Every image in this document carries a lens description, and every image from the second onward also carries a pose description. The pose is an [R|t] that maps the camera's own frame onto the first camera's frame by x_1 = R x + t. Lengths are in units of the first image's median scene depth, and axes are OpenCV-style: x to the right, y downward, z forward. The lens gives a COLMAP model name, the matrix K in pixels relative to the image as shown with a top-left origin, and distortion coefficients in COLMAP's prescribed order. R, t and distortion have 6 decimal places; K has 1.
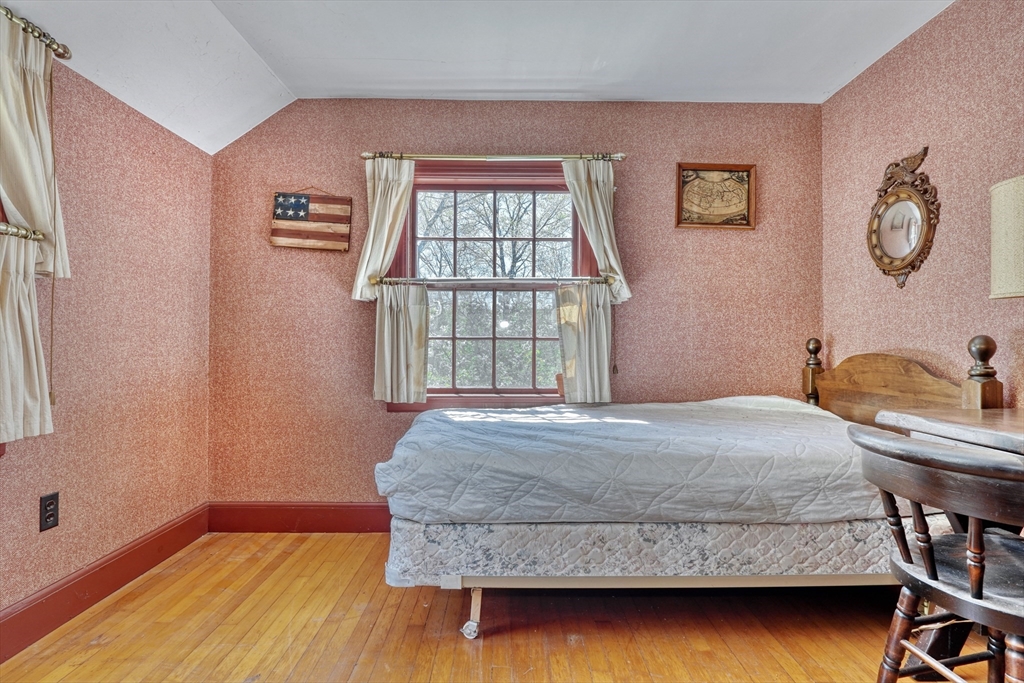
lens RADIAL K [[527.9, 0, 507.9], [0, 527.9, 345.7], [0, 0, 1]] dist [-0.001574, -0.000589]
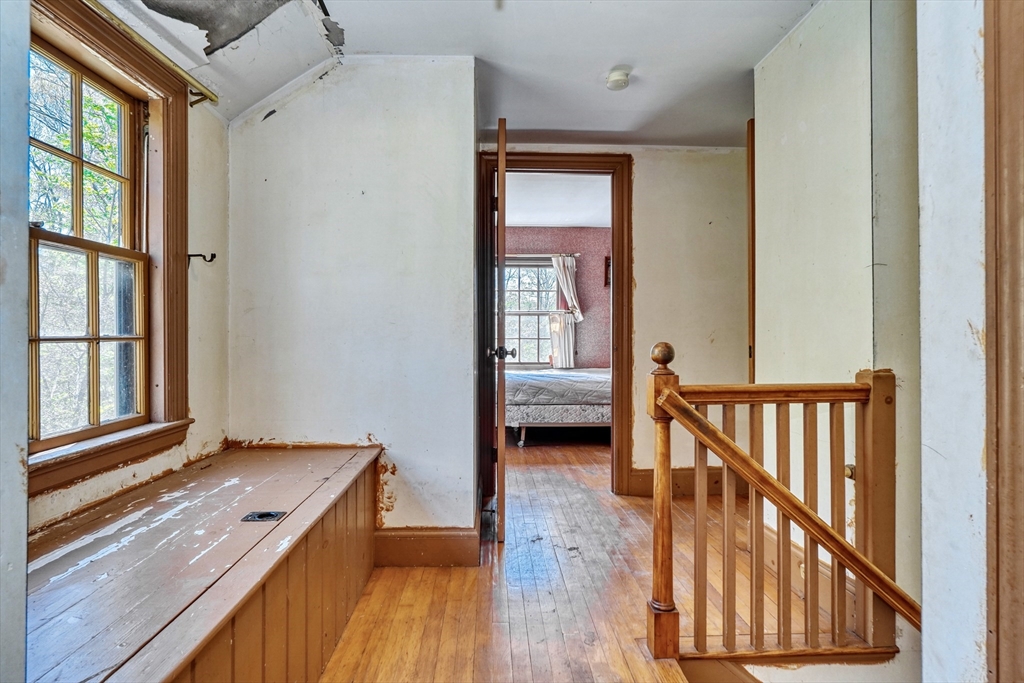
lens RADIAL K [[527.9, 0, 513.3], [0, 527.9, 341.2], [0, 0, 1]] dist [-0.001574, -0.000589]
pose [[0.999064, -0.001719, 0.043230, -0.150665], [0.001533, 0.999989, 0.004330, -0.012464], [-0.043237, -0.004260, 0.999056, -1.167556]]
